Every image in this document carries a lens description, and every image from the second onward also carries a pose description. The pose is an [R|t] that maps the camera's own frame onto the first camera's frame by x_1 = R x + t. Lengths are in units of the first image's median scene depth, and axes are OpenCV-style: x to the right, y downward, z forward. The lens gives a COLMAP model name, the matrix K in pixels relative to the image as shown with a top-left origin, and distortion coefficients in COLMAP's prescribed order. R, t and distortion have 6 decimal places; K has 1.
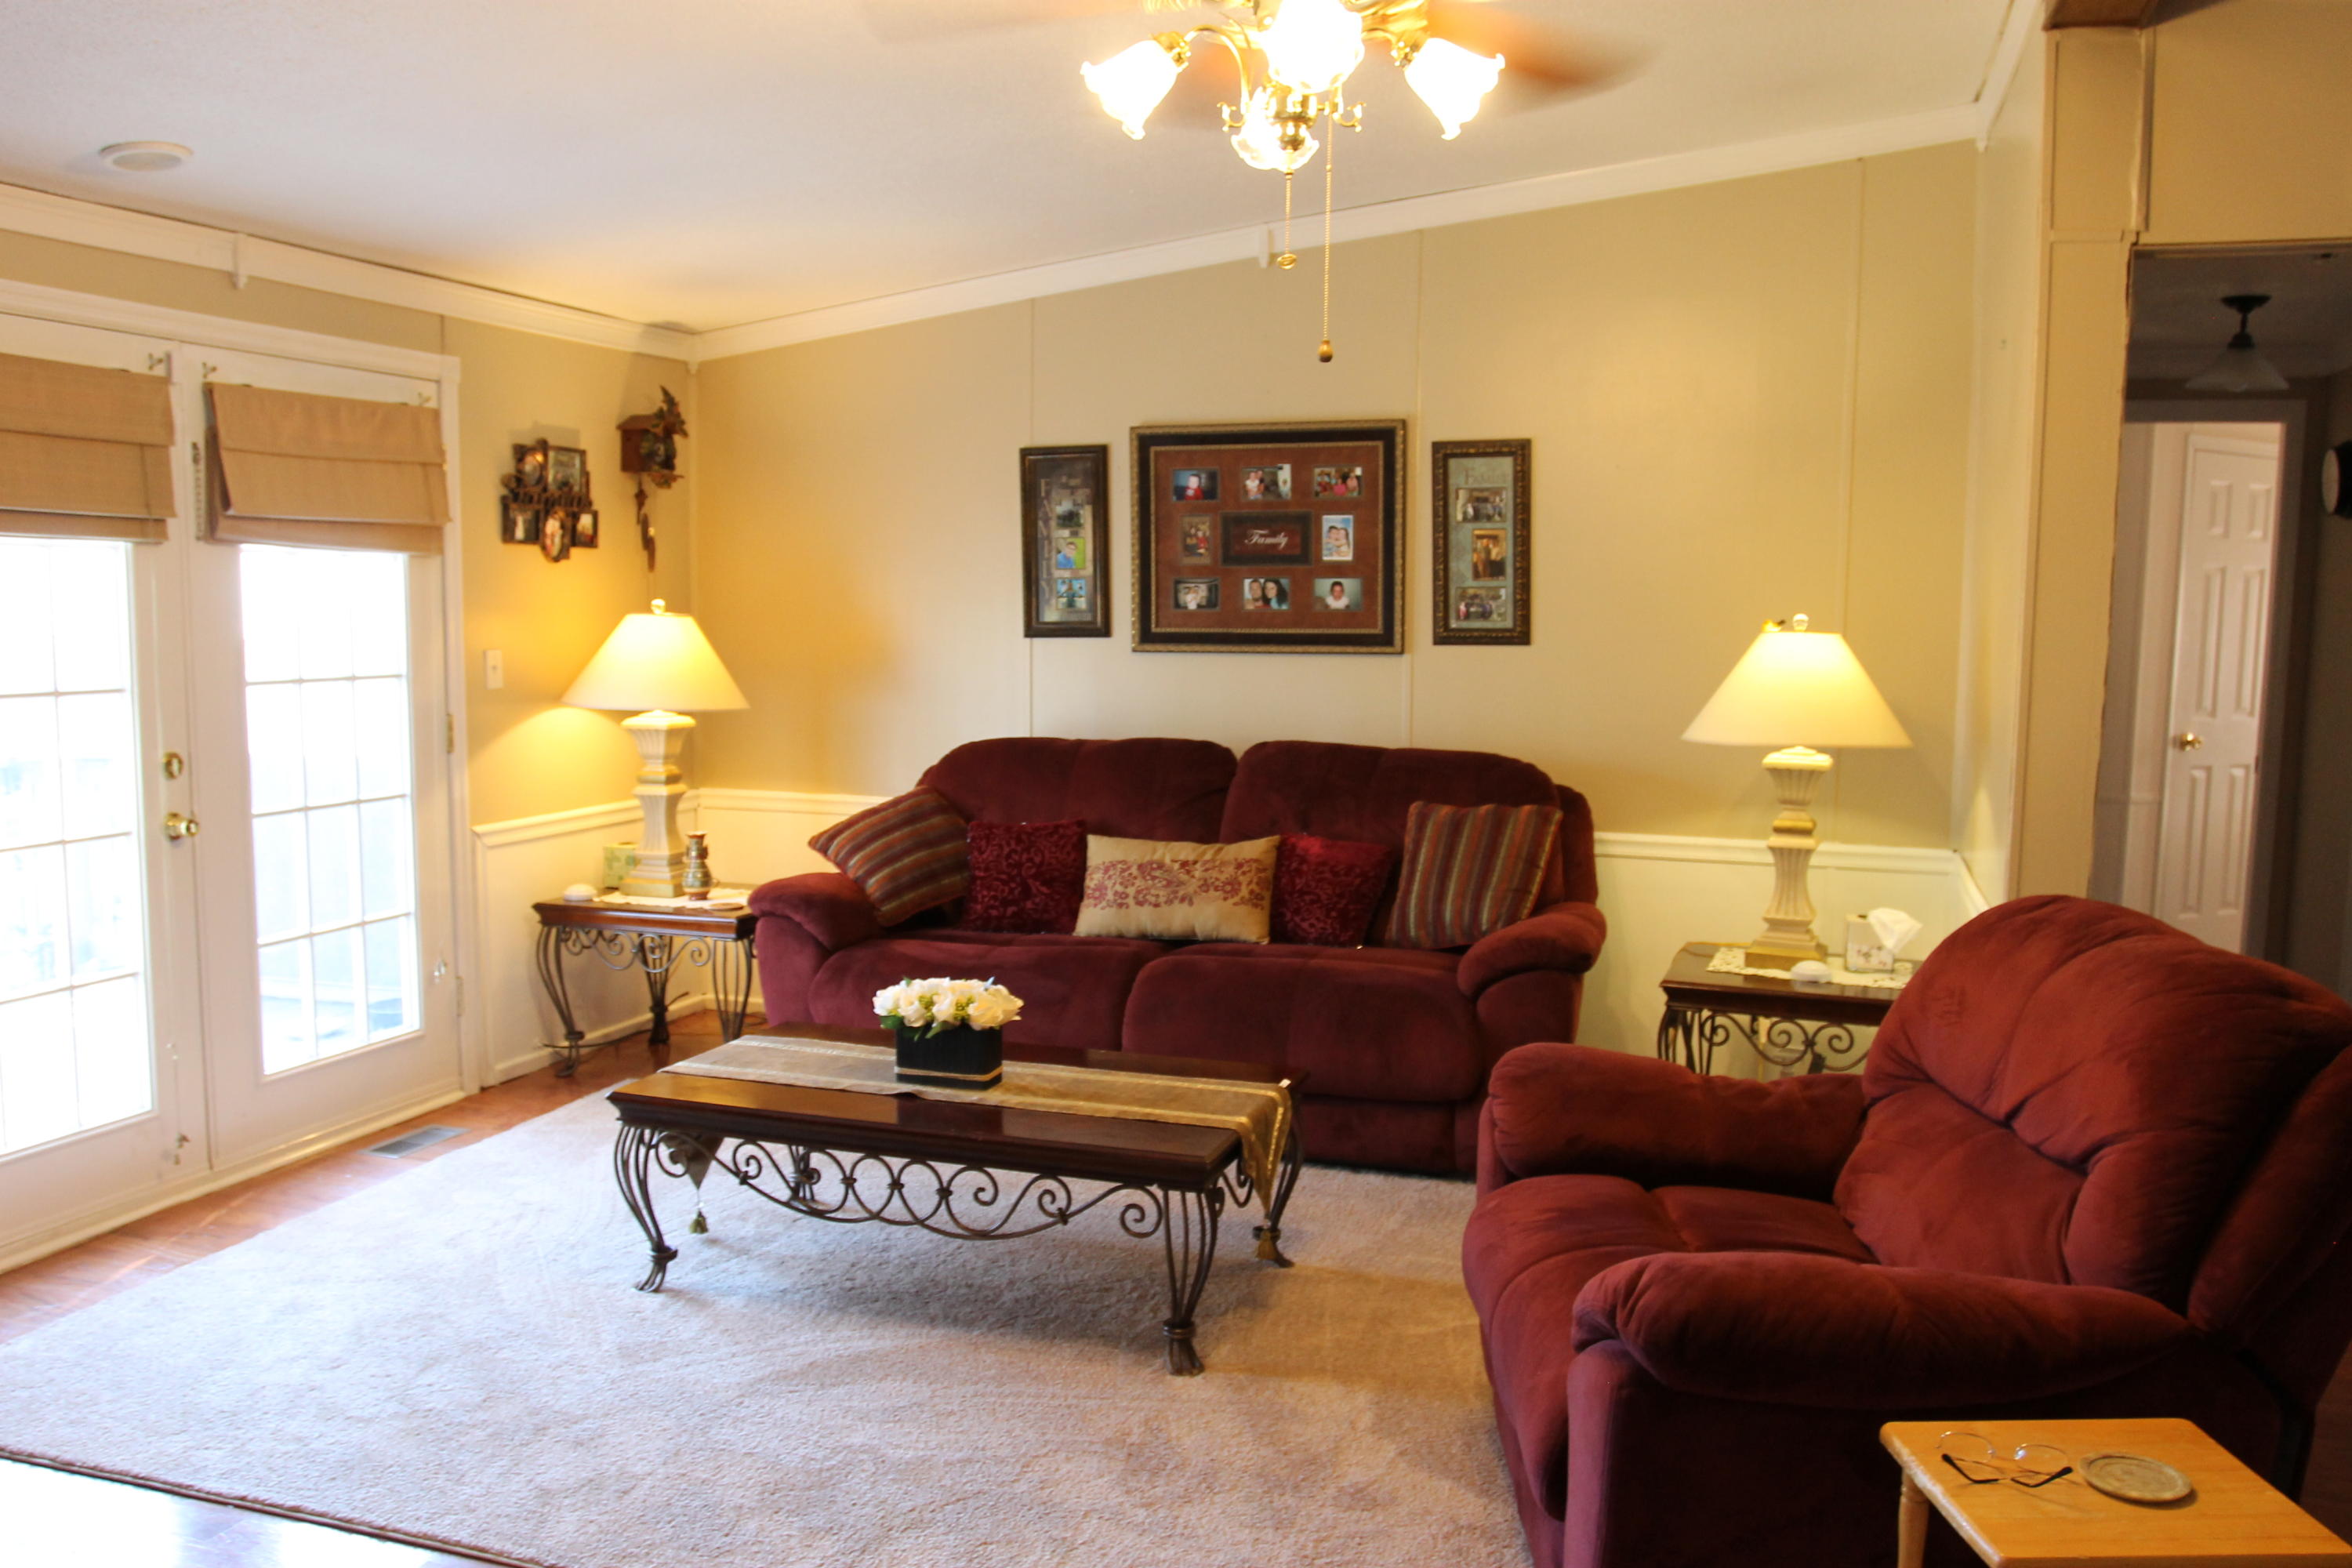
lens RADIAL K [[1878.1, 0, 1163.1], [0, 1878.1, 783.6], [0, 0, 1]] dist [-0.087820, 0.049365]
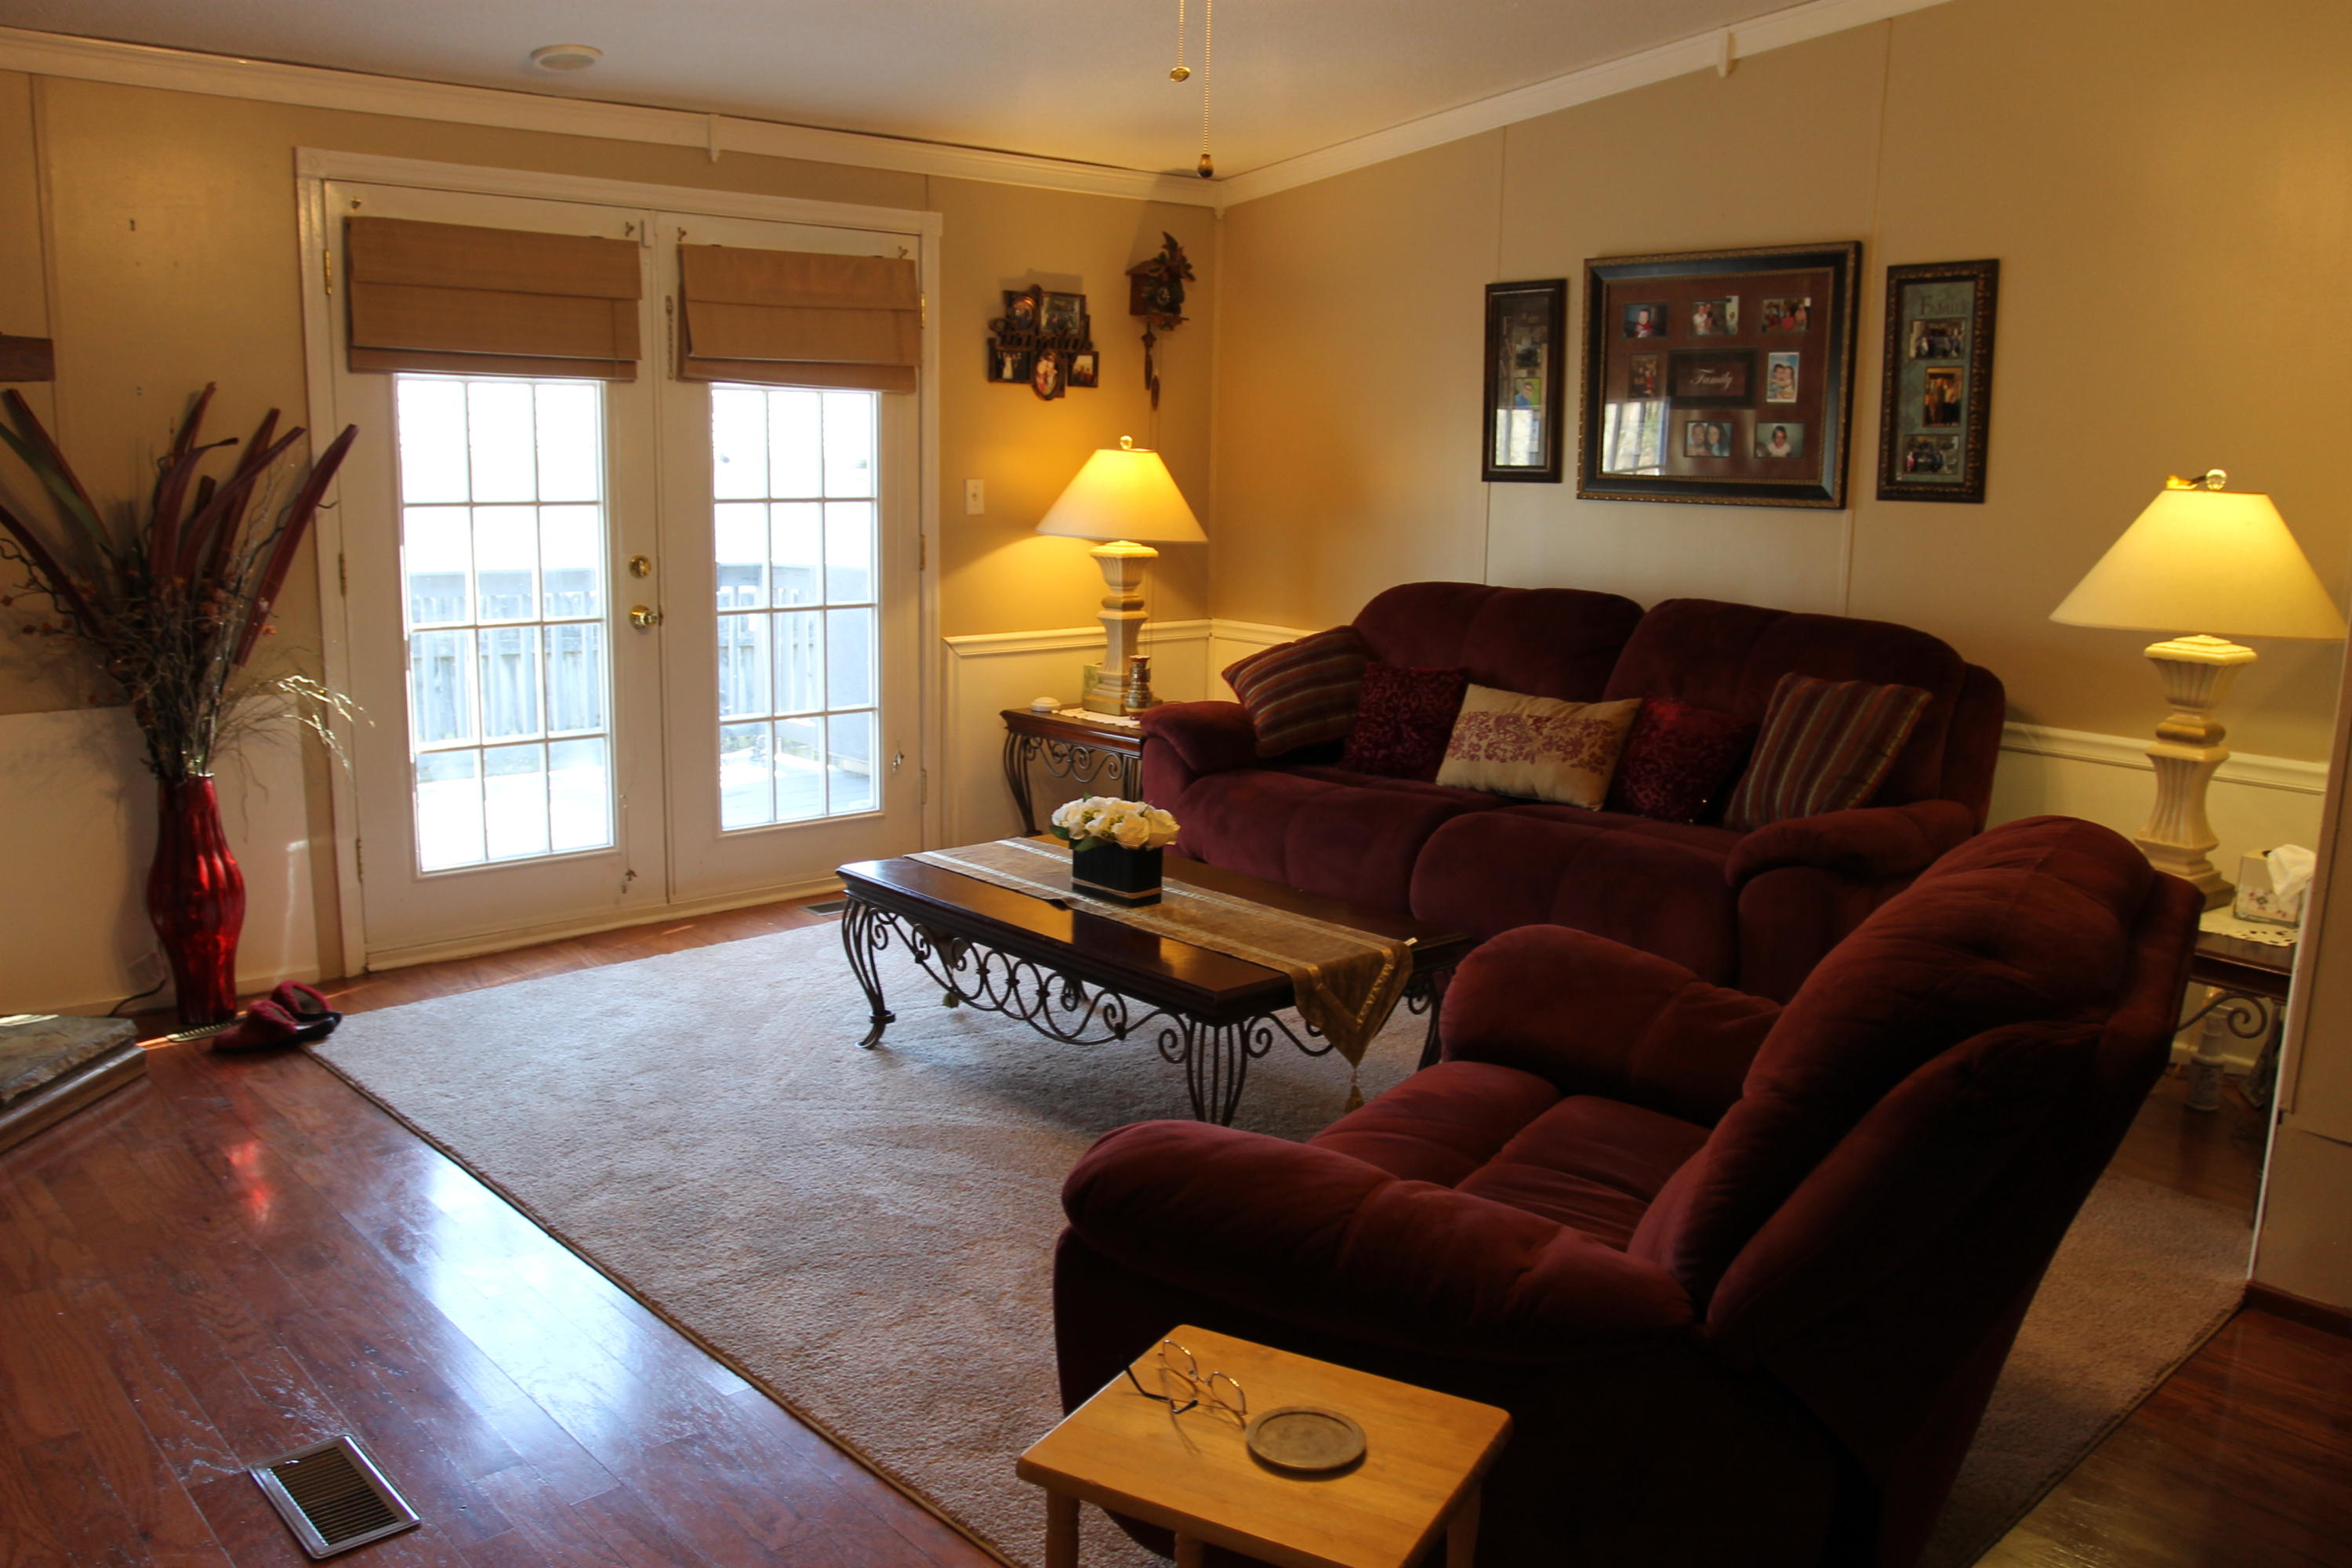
lens RADIAL K [[1878.1, 0, 1180.2], [0, 1878.1, 783.6], [0, 0, 1]] dist [-0.087820, 0.049365]
pose [[0.872247, 0.097569, -0.479235, 0.318616], [-0.060569, 0.993905, 0.092113, -0.001945], [0.485301, -0.051319, 0.872840, 0.080056]]
